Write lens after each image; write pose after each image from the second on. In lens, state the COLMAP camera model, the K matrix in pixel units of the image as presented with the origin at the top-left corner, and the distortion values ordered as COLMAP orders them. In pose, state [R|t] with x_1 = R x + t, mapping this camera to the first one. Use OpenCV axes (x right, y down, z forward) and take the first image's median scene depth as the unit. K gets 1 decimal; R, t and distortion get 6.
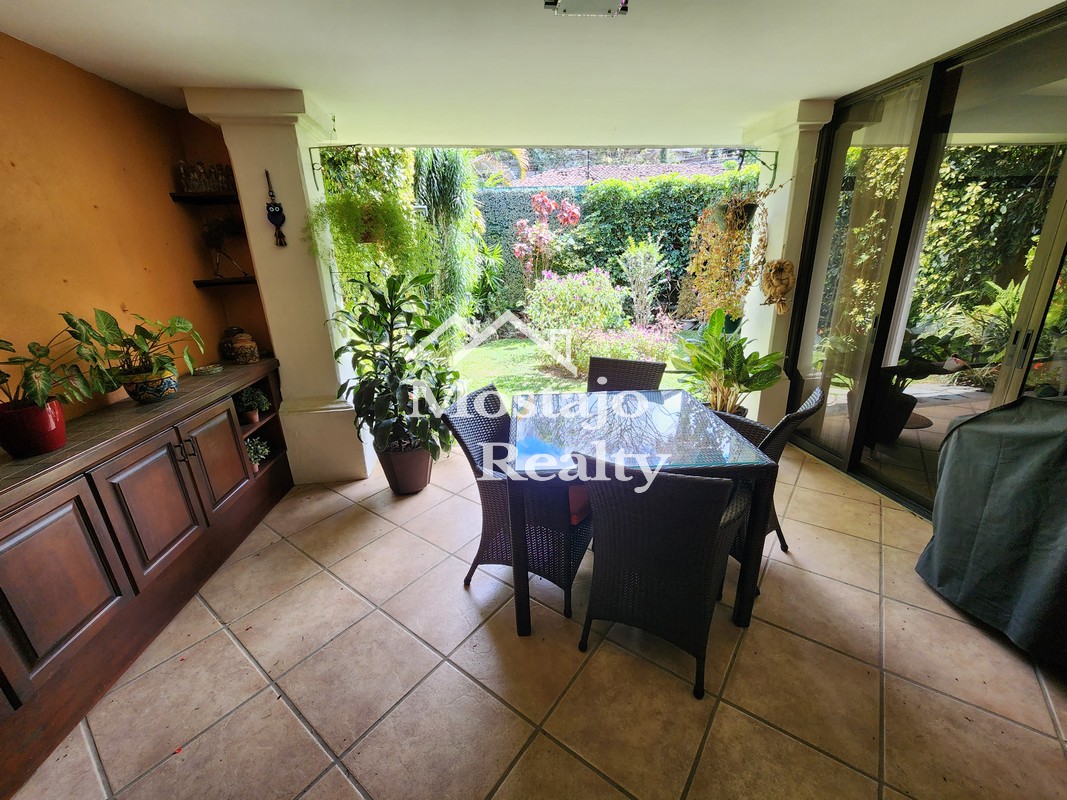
lens RADIAL K [[433.0, 0, 531.0], [0, 433.0, 397.8], [0, 0, 1]] dist [0.003272, -0.000110]
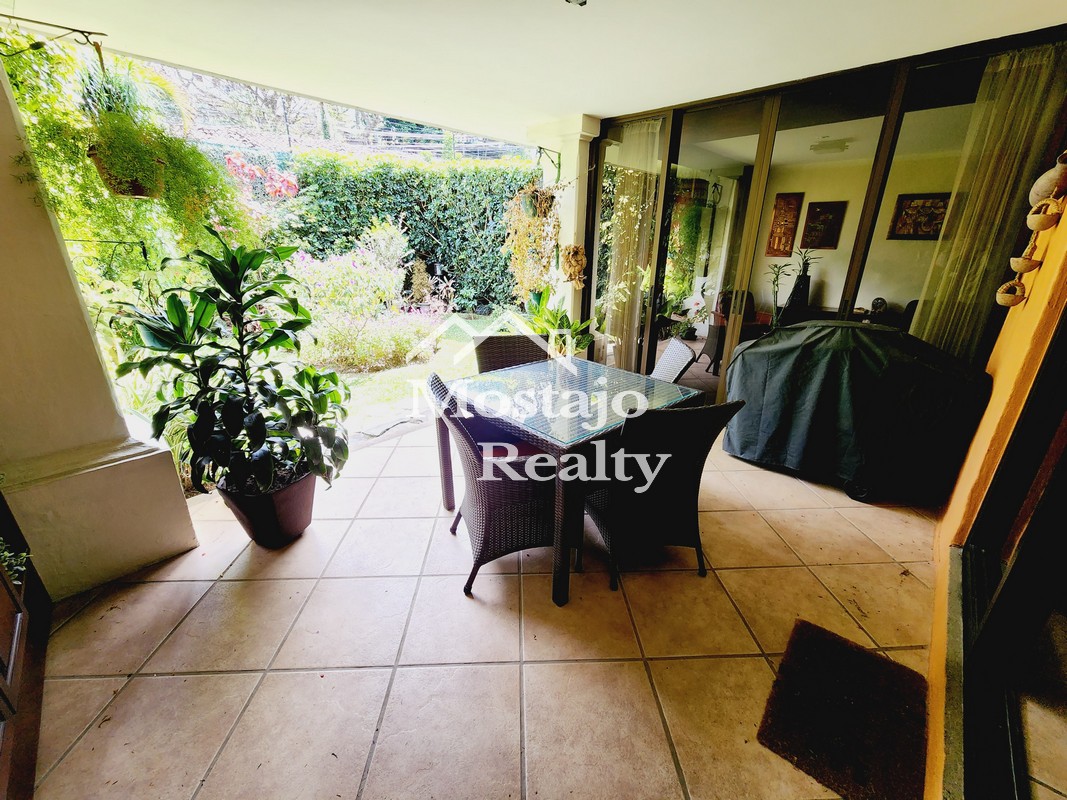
lens RADIAL K [[433.0, 0, 531.0], [0, 433.0, 397.8], [0, 0, 1]] dist [0.003272, -0.000110]
pose [[0.775513, -0.181543, 0.604667, -0.338763], [0.163918, 0.982818, 0.084845, -0.017084], [-0.609681, 0.033317, 0.791947, 0.123063]]
